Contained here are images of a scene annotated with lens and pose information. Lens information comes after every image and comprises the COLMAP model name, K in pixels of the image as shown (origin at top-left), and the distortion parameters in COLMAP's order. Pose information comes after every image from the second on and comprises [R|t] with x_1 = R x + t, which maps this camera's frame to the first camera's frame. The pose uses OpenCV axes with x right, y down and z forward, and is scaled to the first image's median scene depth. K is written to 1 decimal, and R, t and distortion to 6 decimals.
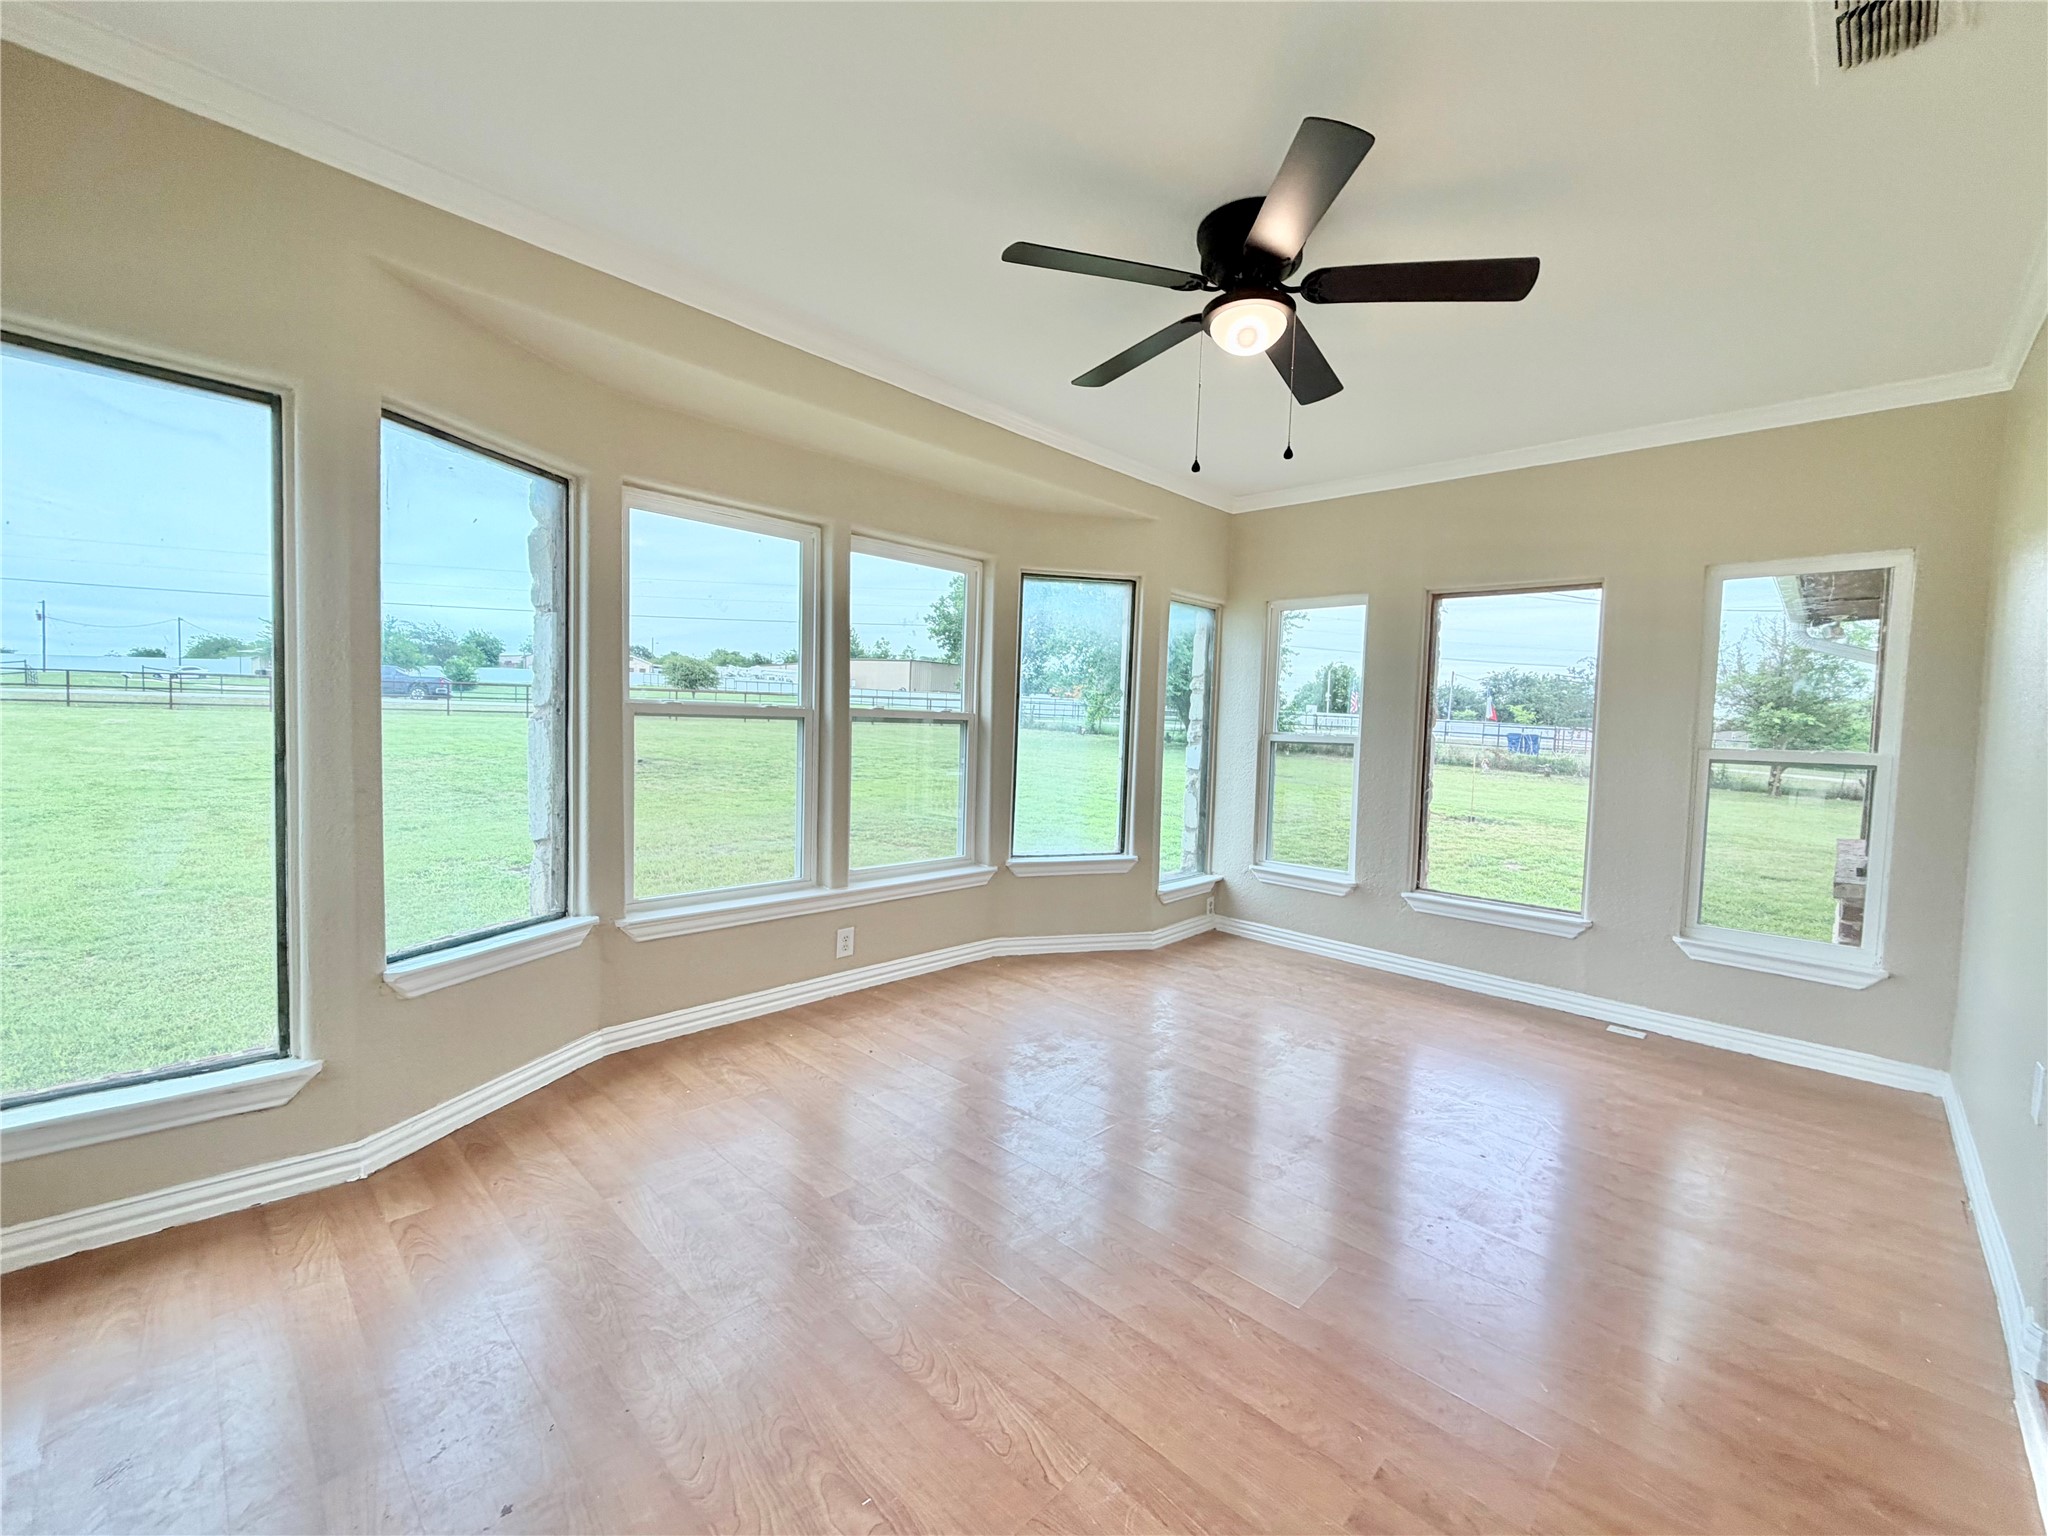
lens RADIAL K [[814.1, 0, 1043.8], [0, 814.1, 765.5], [0, 0, 1]] dist [-0.000229, 0.000664]
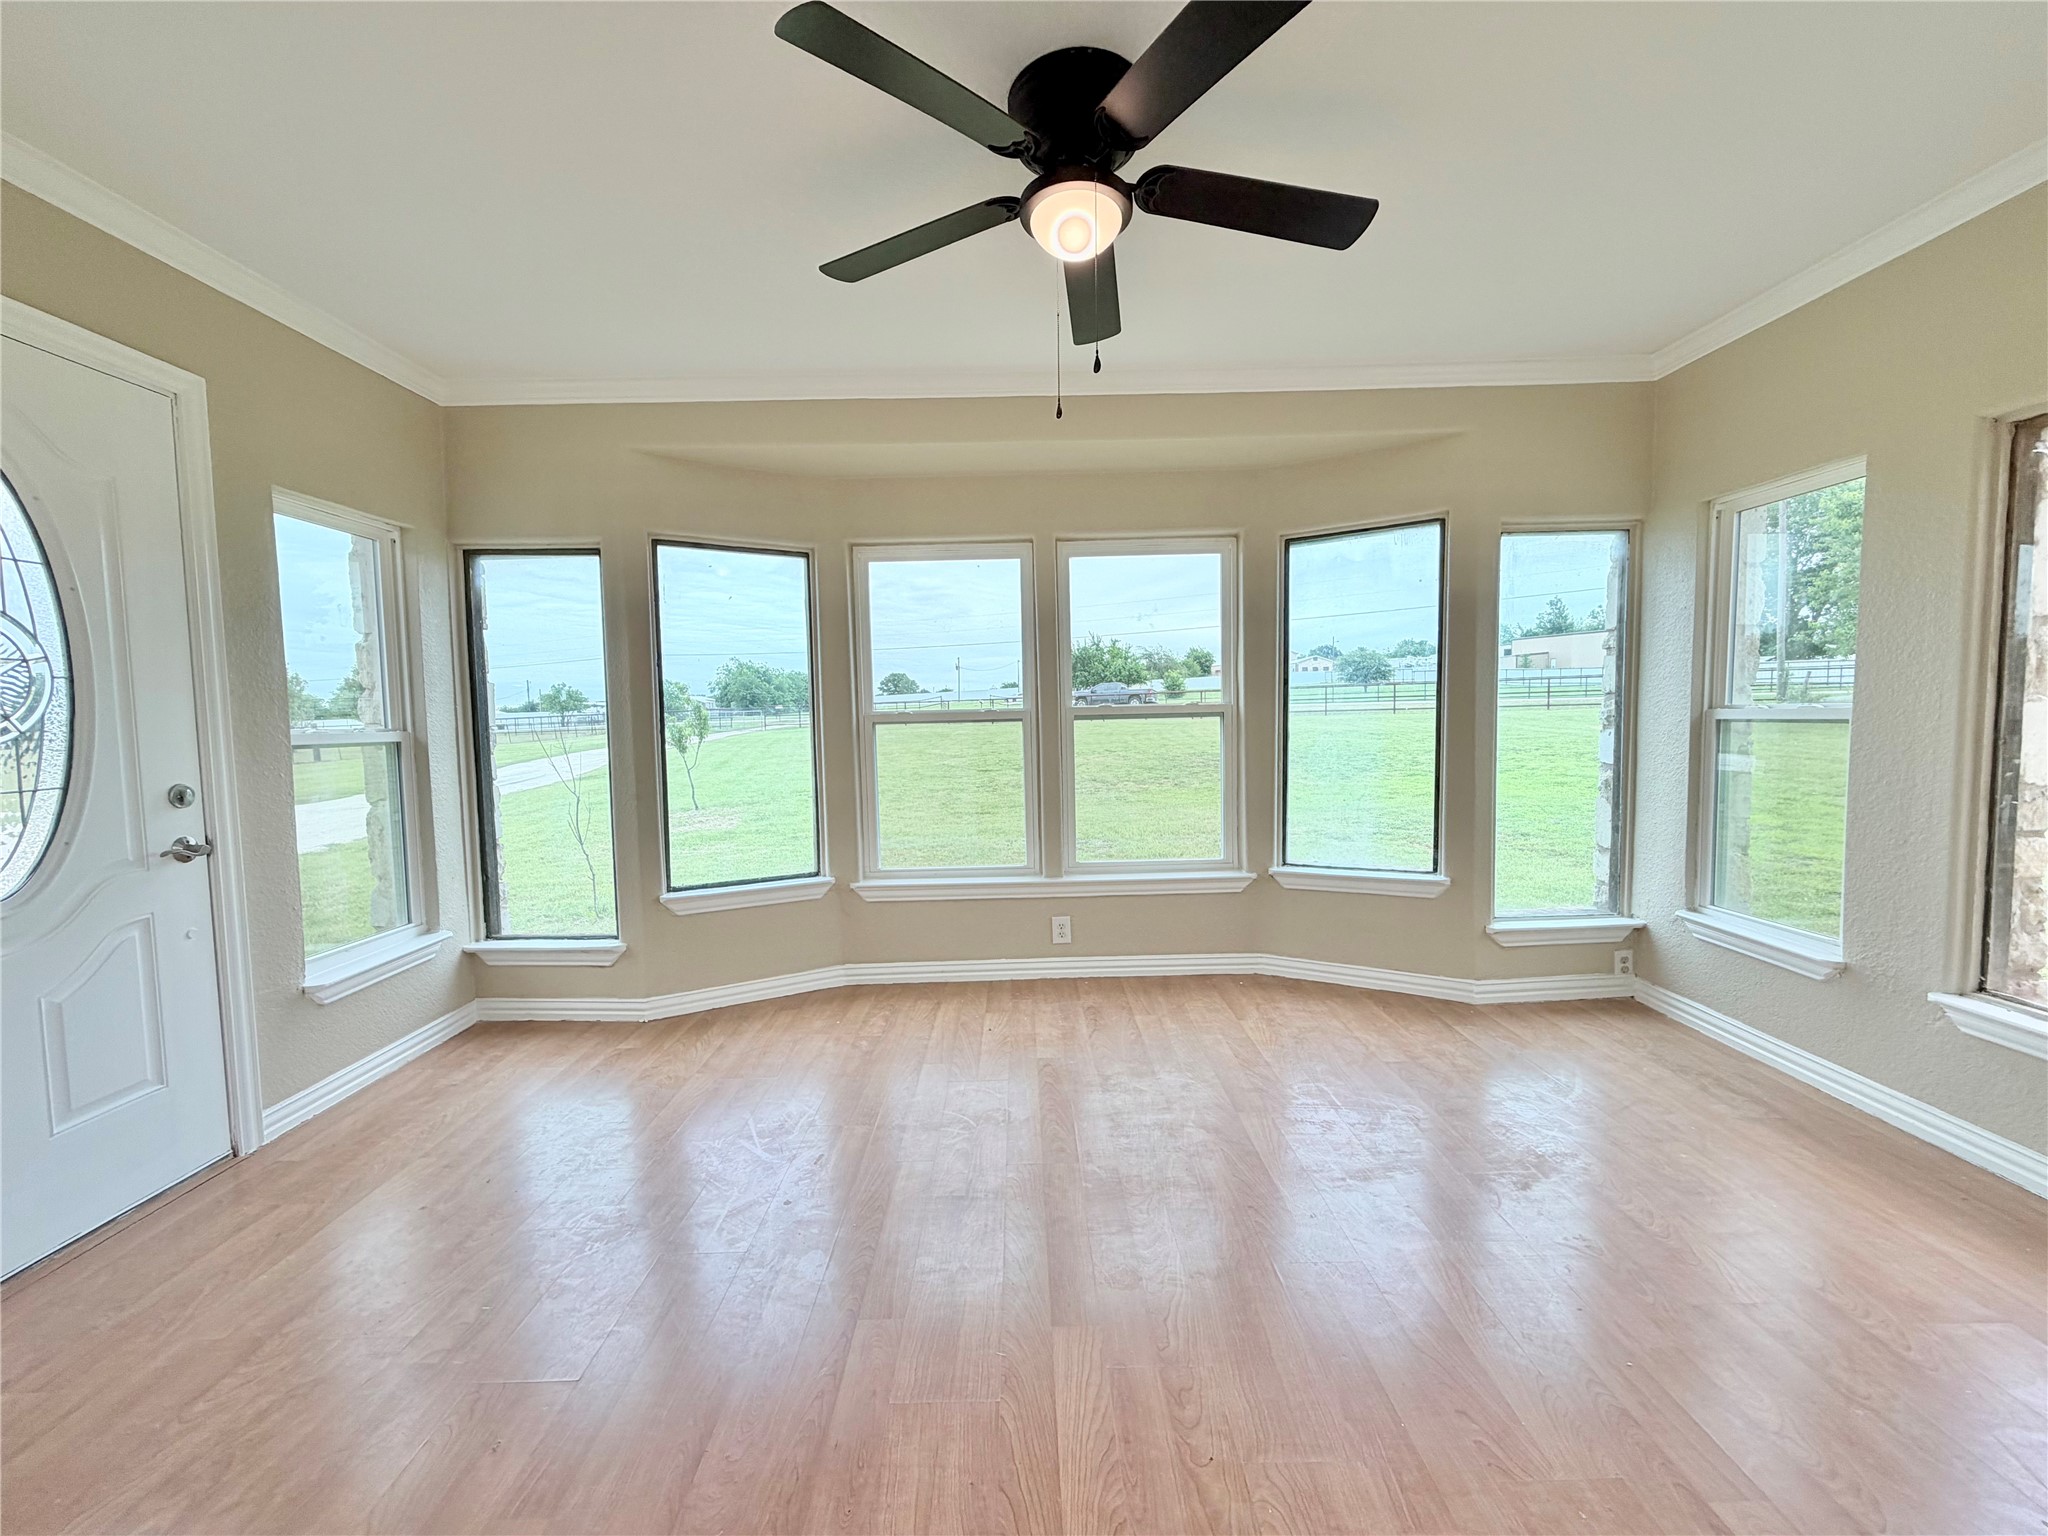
lens RADIAL K [[814.1, 0, 1059.6], [0, 814.1, 765.0], [0, 0, 1]] dist [-0.000229, 0.000664]
pose [[0.707051, -0.000882, -0.707162, 0.451436], [0.006846, 0.999961, 0.005597, -0.001821], [0.707130, -0.008799, 0.707029, 0.229195]]
